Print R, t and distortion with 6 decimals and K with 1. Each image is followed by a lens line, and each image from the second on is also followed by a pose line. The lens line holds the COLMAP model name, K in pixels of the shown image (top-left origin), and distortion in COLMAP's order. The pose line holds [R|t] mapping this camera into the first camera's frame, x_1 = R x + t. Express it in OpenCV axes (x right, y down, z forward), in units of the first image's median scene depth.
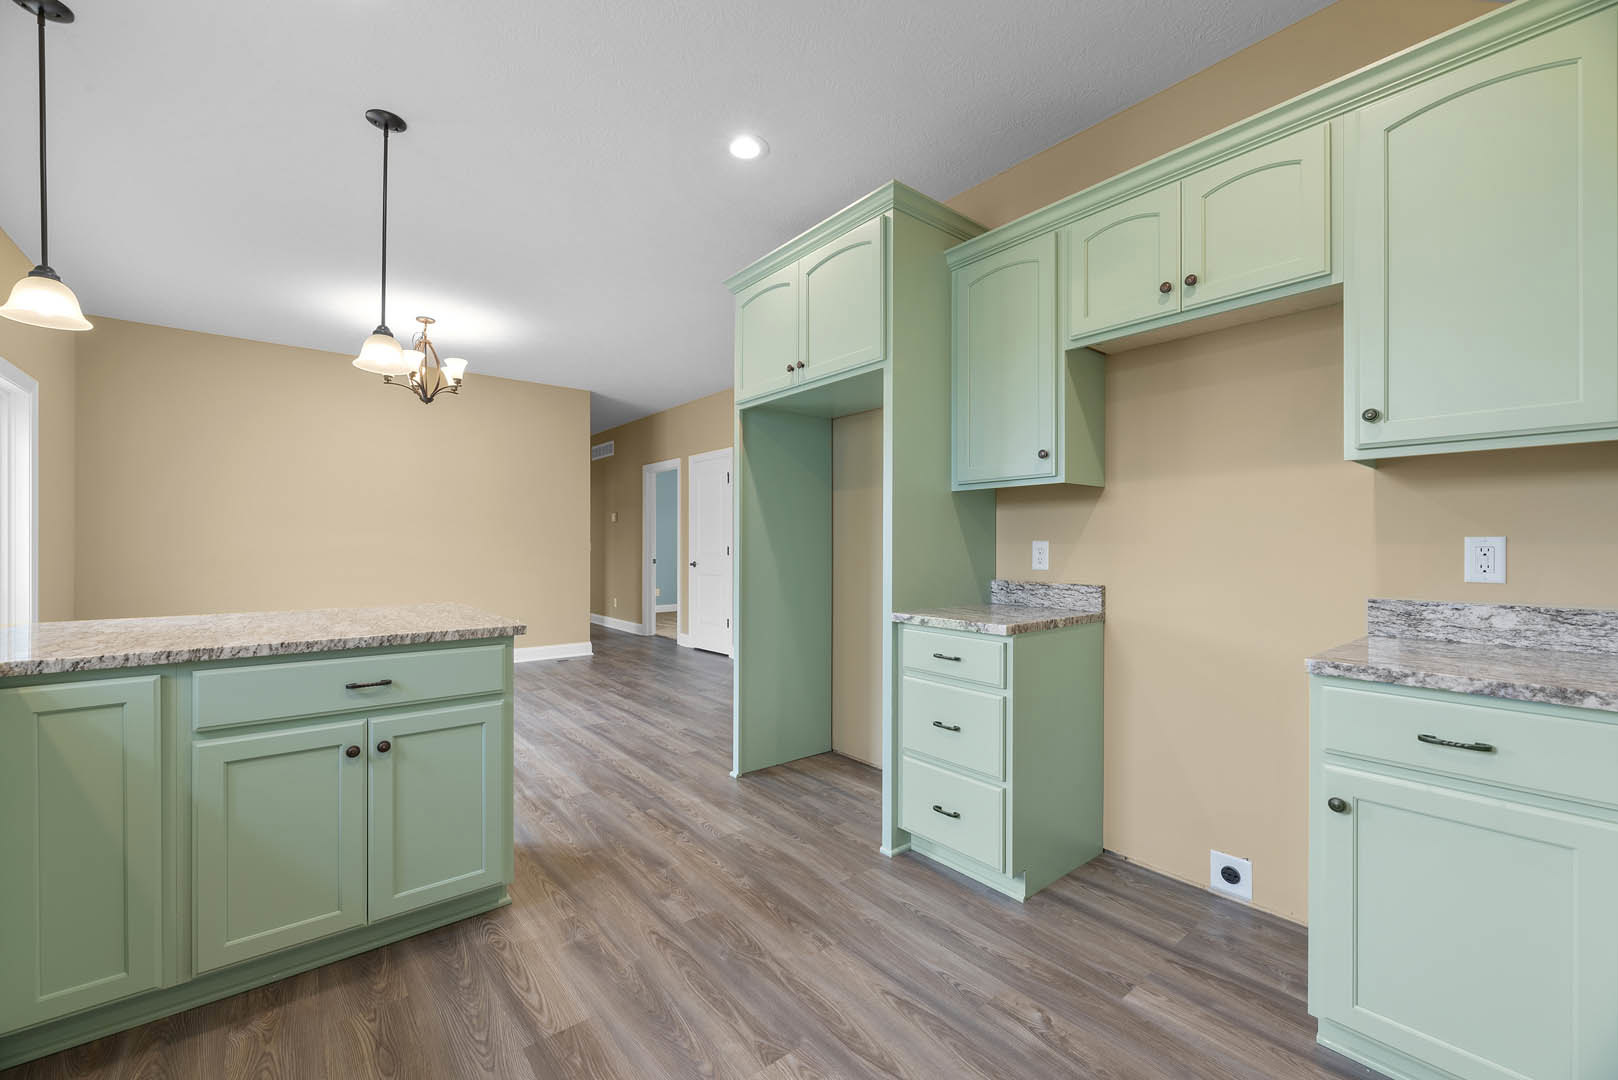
lens RADIAL K [[651.9, 0, 802.3], [0, 651.9, 545.0], [0, 0, 1]] dist [0.000619, -0.000005]
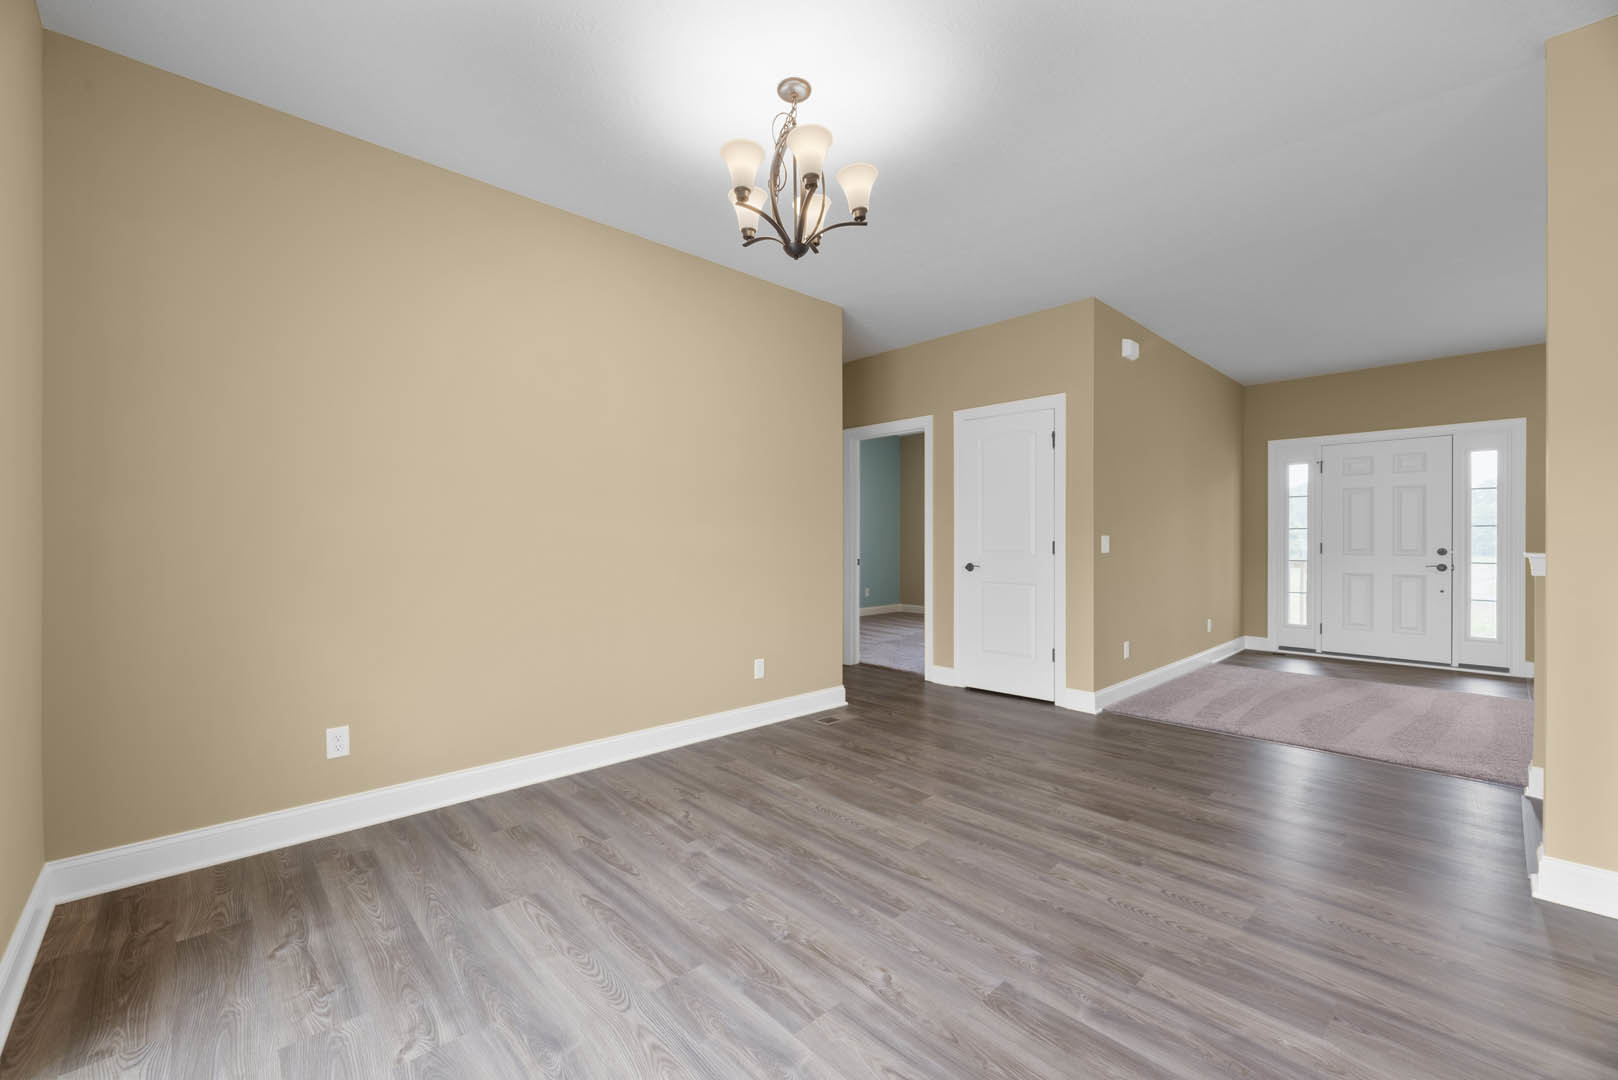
lens RADIAL K [[651.9, 0, 802.3], [0, 651.9, 545.0], [0, 0, 1]] dist [0.000619, -0.000005]
pose [[0.997709, -0.003094, 0.067578, -1.099729], [0.002666, 0.999976, 0.006430, 0.000593], [-0.067596, -0.006235, 0.997693, 0.902049]]
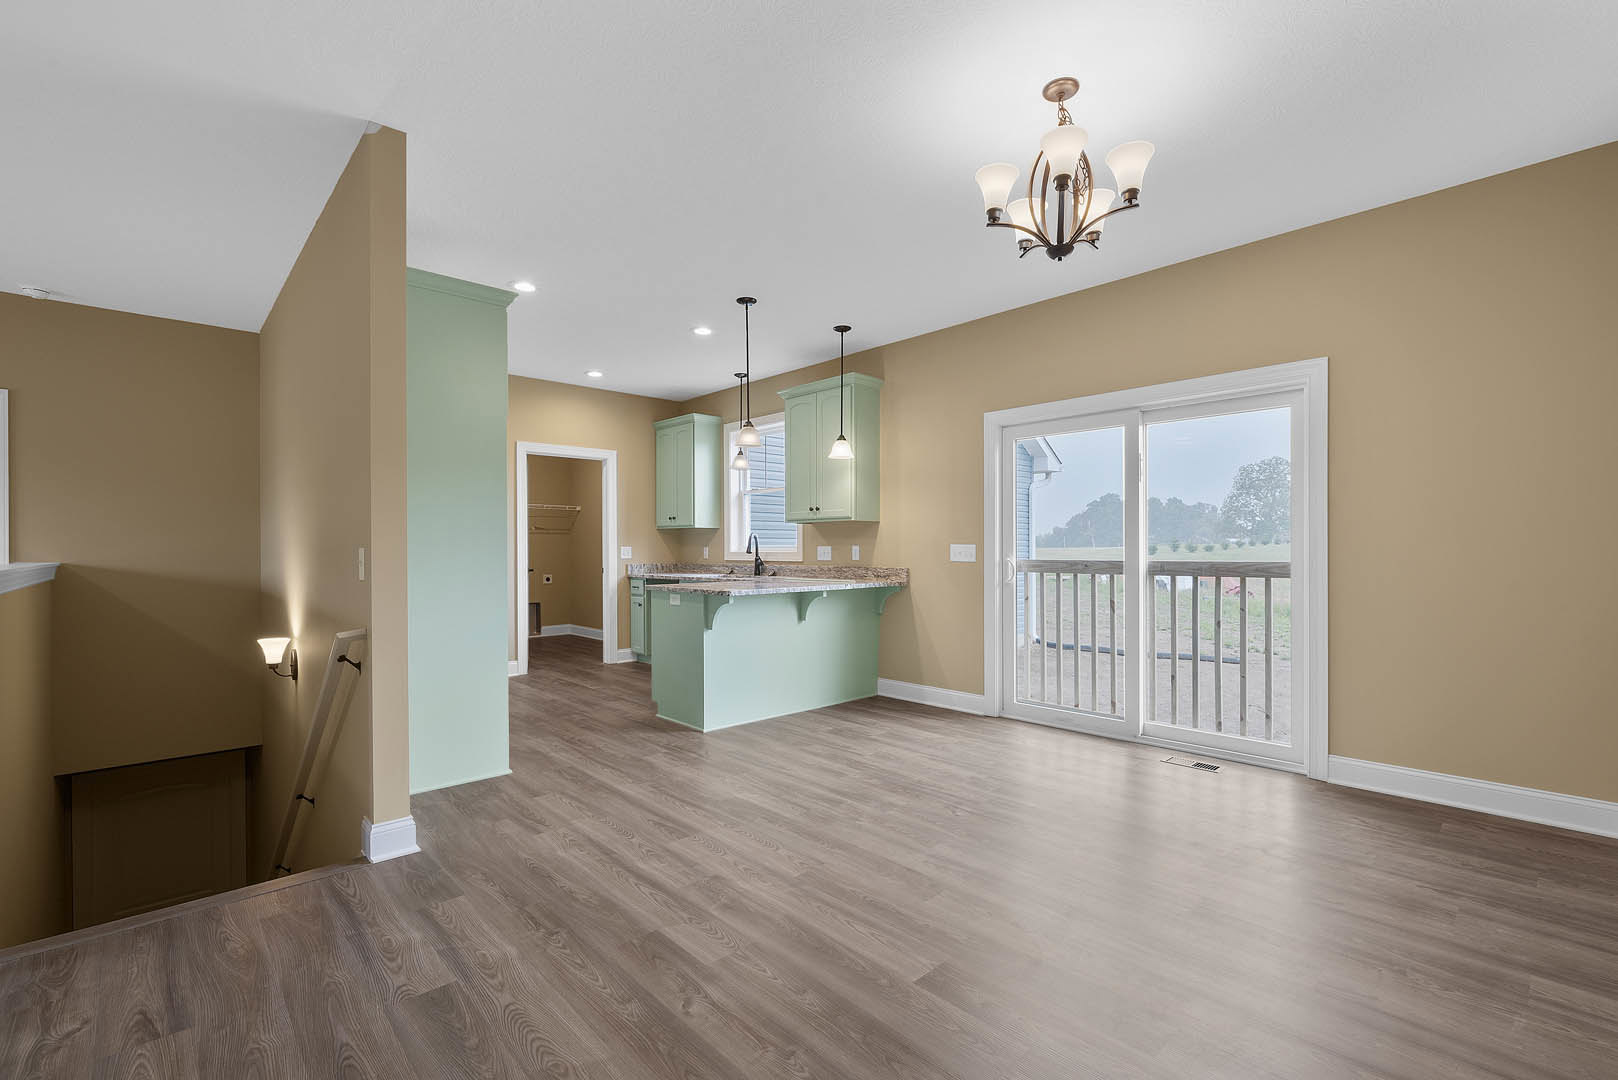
lens RADIAL K [[719.2, 0, 811.6], [0, 719.2, 548.6], [0, 0, 1]] dist [-0.000324, 0.000033]
pose [[-0.997067, 0.001945, -0.076512, -0.633612], [0.001941, 0.999998, 0.000124, -0.002803], [0.076512, -0.000025, -0.997069, 2.766203]]
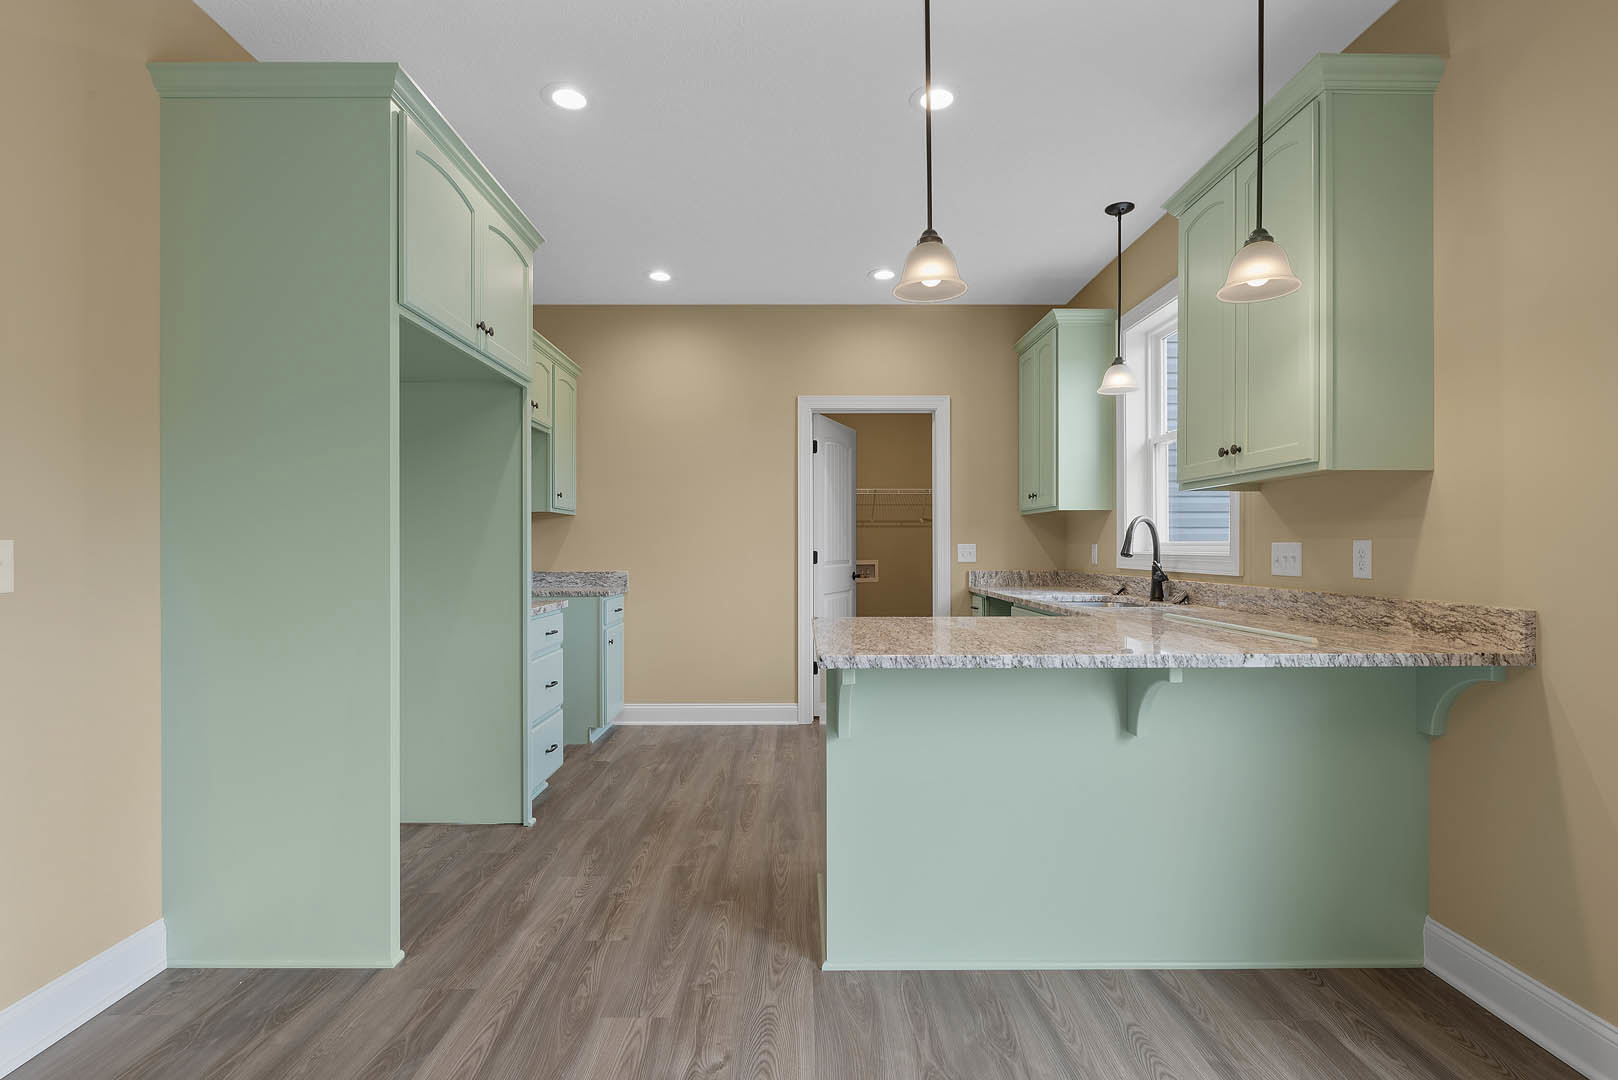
lens RADIAL K [[754.5, 0, 799.9], [0, 754.5, 547.3], [0, 0, 1]] dist [-0.004114, -0.000292]
pose [[-0.779376, -0.000577, 0.626556, -0.987863], [-0.000310, 1.000000, 0.000535, -0.003359], [-0.626556, 0.000222, -0.779376, 1.629290]]
